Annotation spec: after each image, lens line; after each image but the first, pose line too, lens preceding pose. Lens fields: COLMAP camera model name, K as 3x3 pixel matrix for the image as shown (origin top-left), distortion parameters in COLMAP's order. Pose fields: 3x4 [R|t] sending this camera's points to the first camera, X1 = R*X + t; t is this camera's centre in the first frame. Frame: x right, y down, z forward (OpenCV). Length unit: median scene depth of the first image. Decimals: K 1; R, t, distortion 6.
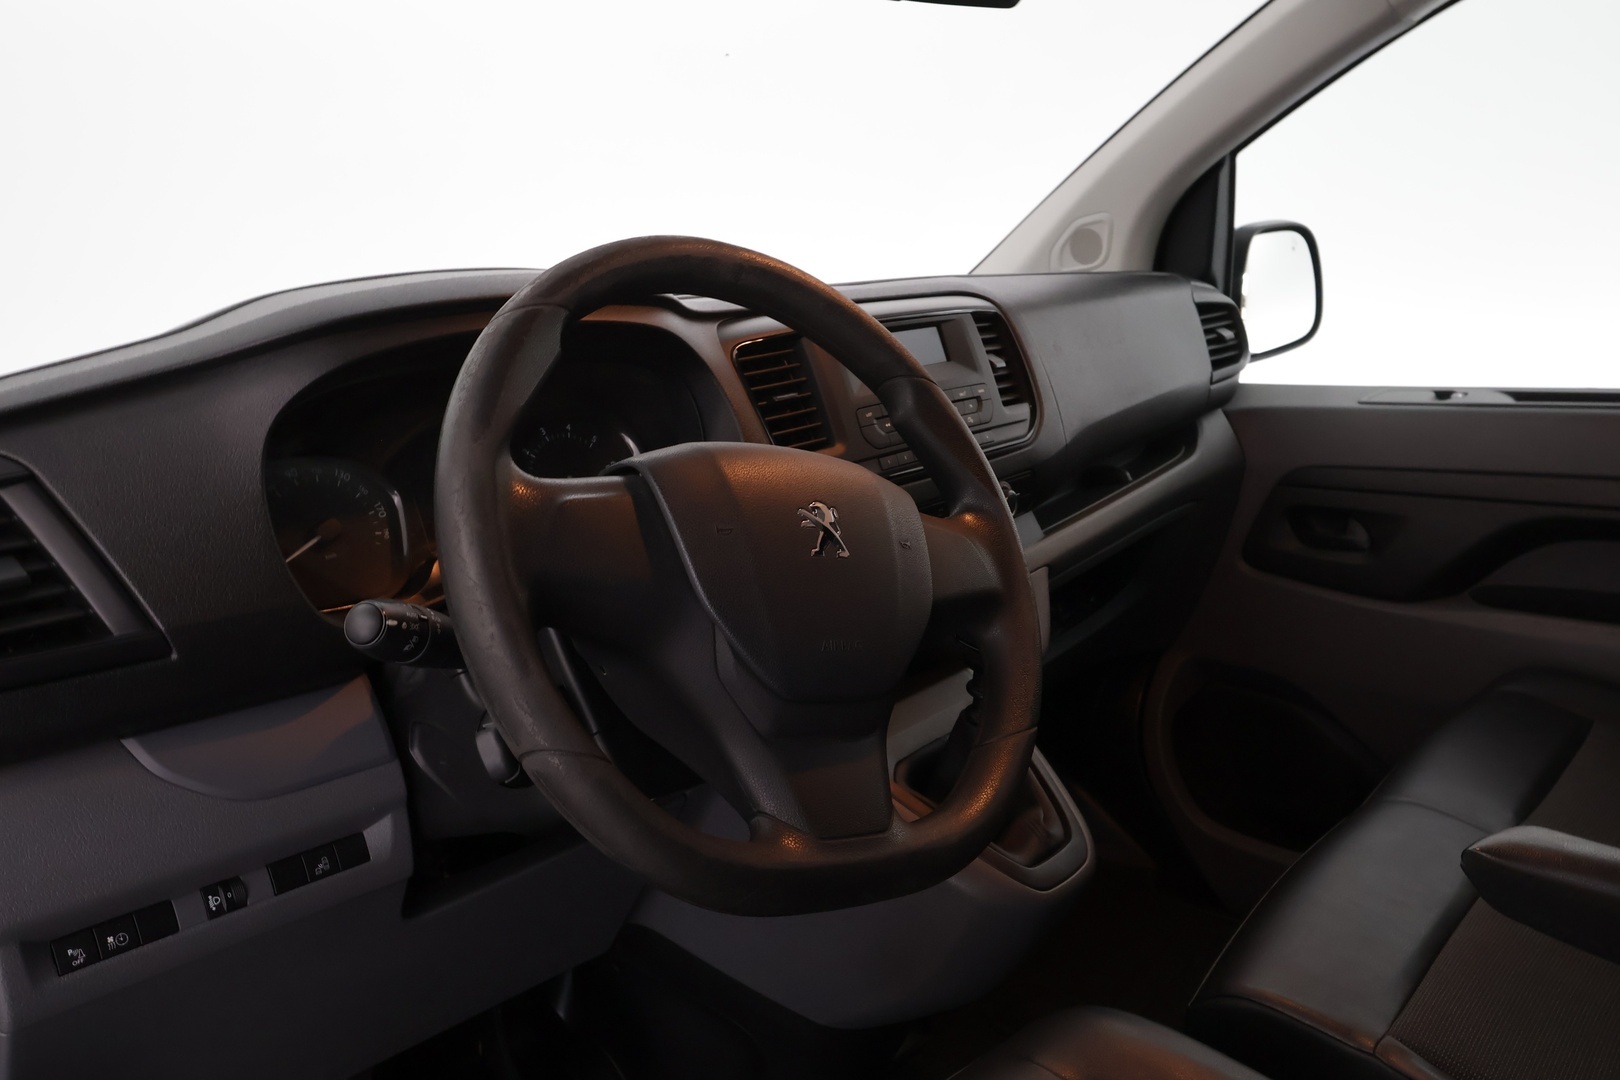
lens RADIAL K [[1323.4, 0, 810.7], [0, 1323.4, 538.8], [0, 0, 1]] dist [-0.016880, 0.002269]
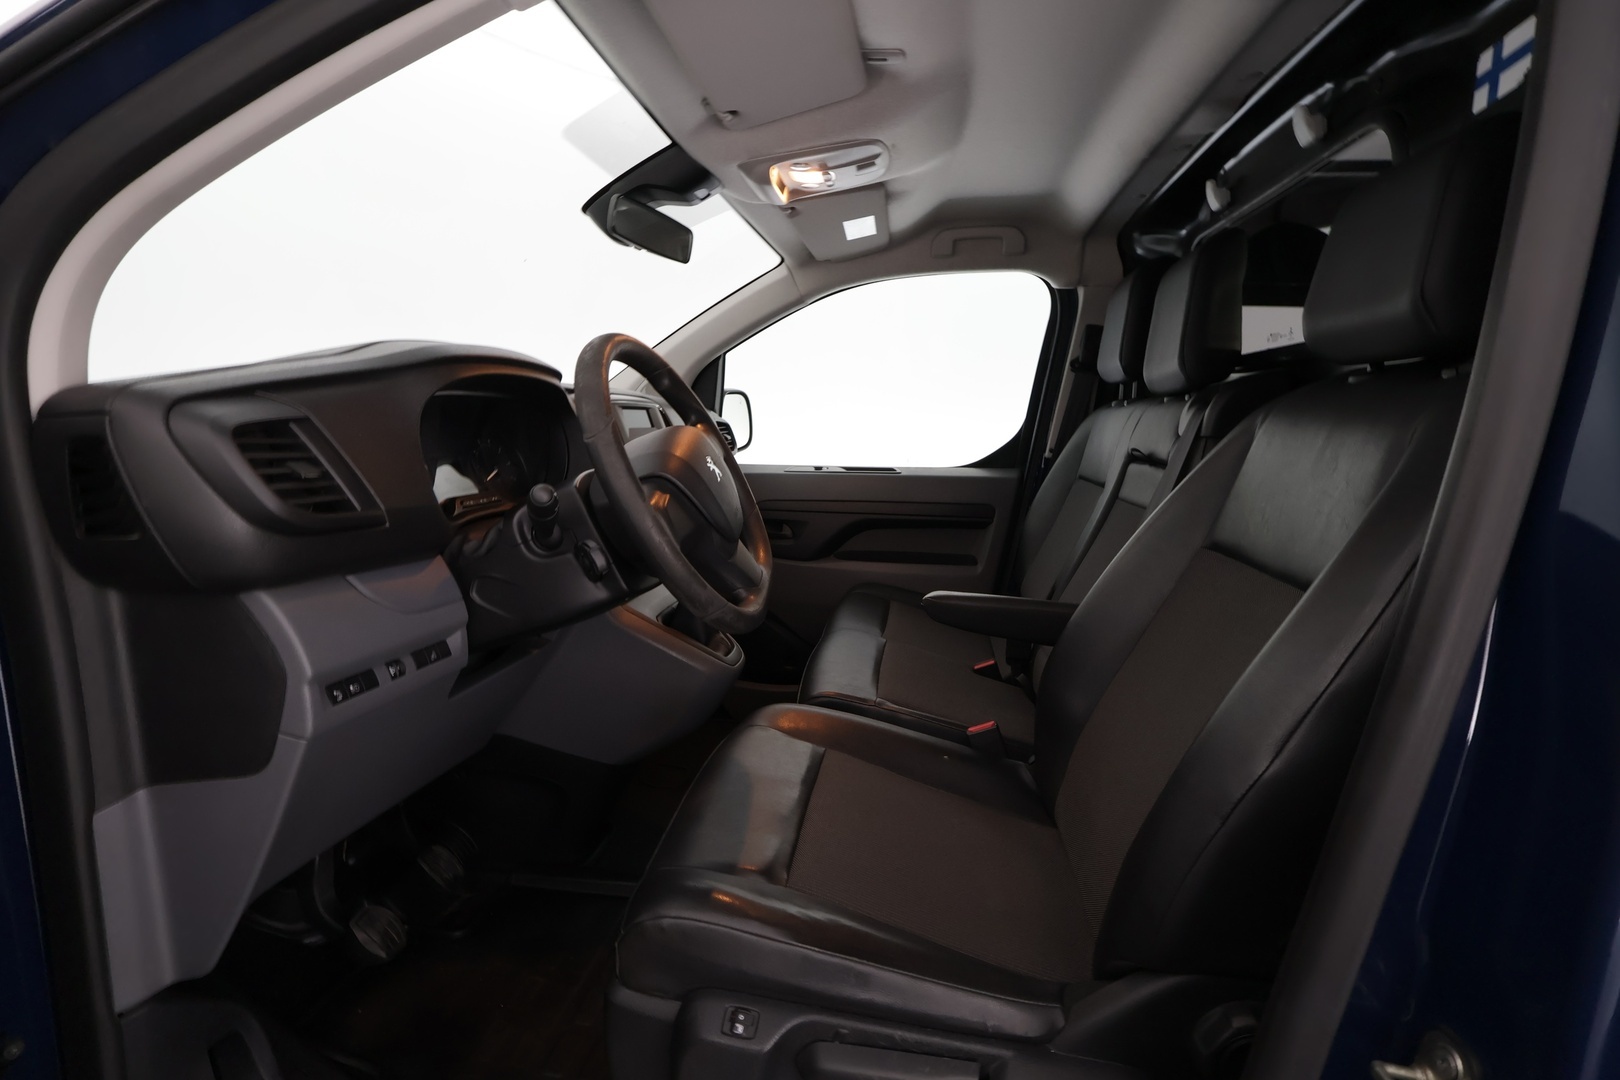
lens RADIAL K [[751.3, 0, 813.1], [0, 751.3, 545.9], [0, 0, 1]] dist [-0.023965, -0.000219]
pose [[0.840419, -0.017695, 0.541649, -0.470524], [0.048959, 0.997859, -0.043366, 0.163045], [-0.539722, 0.062964, 0.839486, -0.140947]]
